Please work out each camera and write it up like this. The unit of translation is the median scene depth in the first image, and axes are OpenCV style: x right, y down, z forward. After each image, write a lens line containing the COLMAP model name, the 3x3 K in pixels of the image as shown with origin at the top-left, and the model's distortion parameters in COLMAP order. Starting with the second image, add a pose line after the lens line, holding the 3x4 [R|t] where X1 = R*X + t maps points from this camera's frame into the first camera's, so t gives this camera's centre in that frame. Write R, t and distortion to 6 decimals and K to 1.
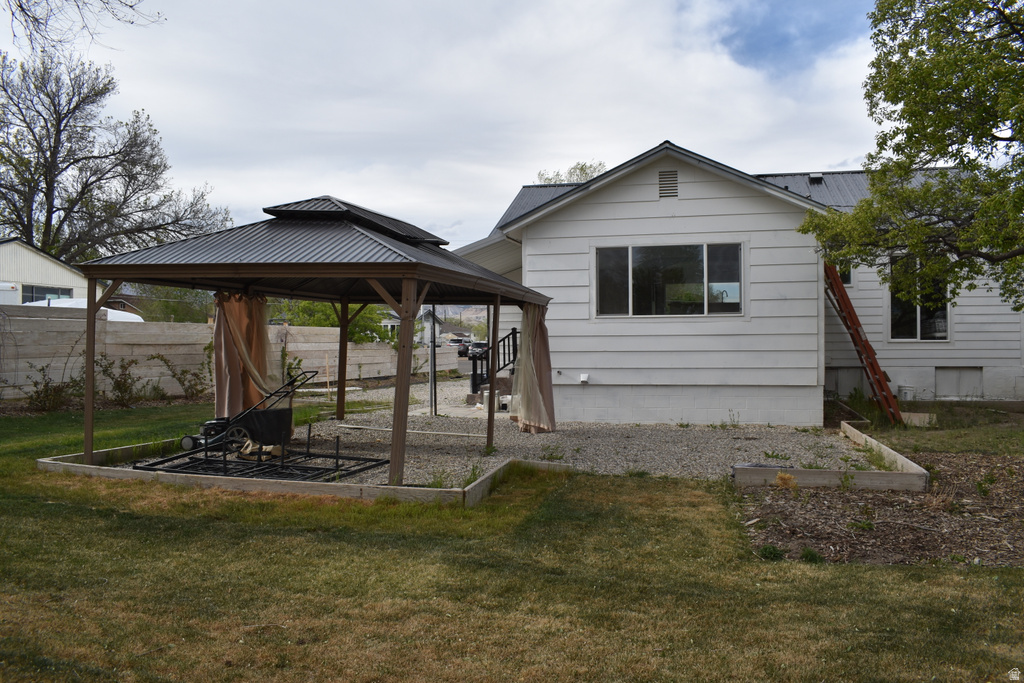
lens RADIAL K [[795.5, 0, 554.8], [0, 795.5, 340.6], [0, 0, 1]] dist [-0.050125, 0.004693]
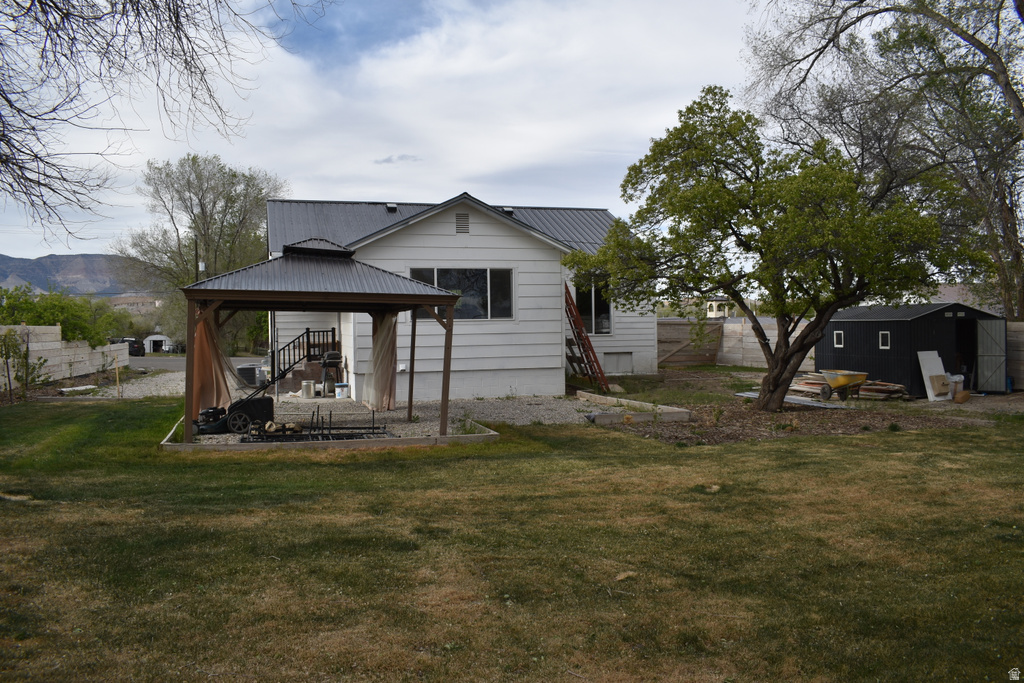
lens RADIAL K [[797.5, 0, 512.0], [0, 797.5, 341.5], [0, 0, 1]] dist [-0.094308, 0.014833]
pose [[0.872226, -0.016430, 0.488828, -0.451648], [0.008555, 0.999795, 0.018339, -0.018494], [-0.489029, -0.011814, 0.872188, -0.234366]]
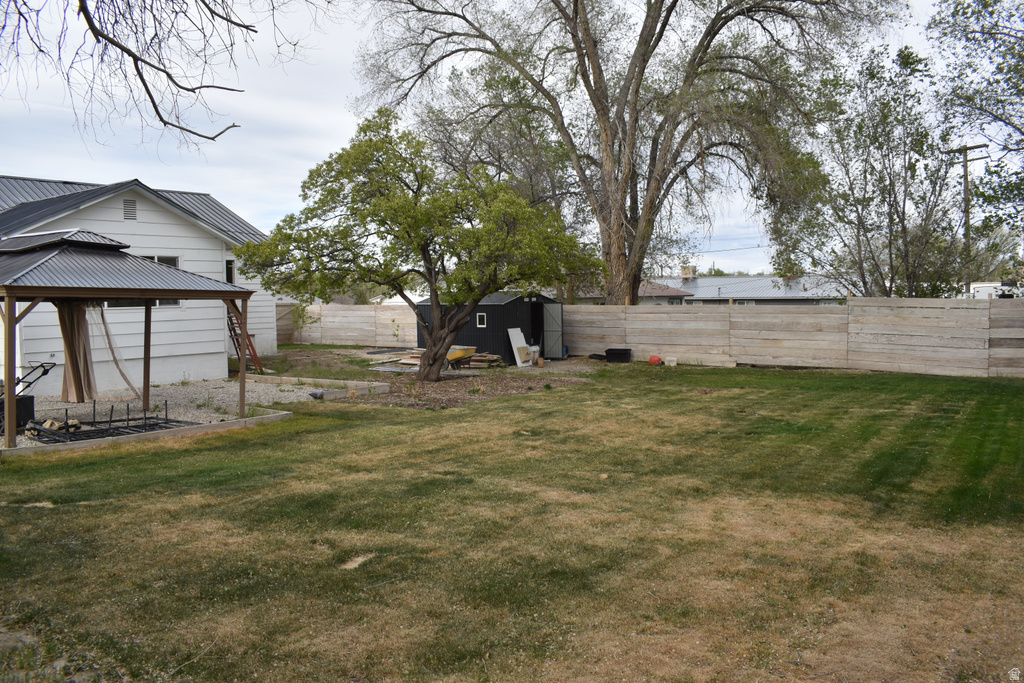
lens RADIAL K [[797.5, 0, 512.0], [0, 797.5, 341.5], [0, 0, 1]] dist [-0.094308, 0.014833]
pose [[0.410668, -0.054149, 0.910176, -0.797990], [0.009044, 0.998428, 0.055319, -0.040907], [-0.911740, -0.014486, 0.410512, -0.133693]]
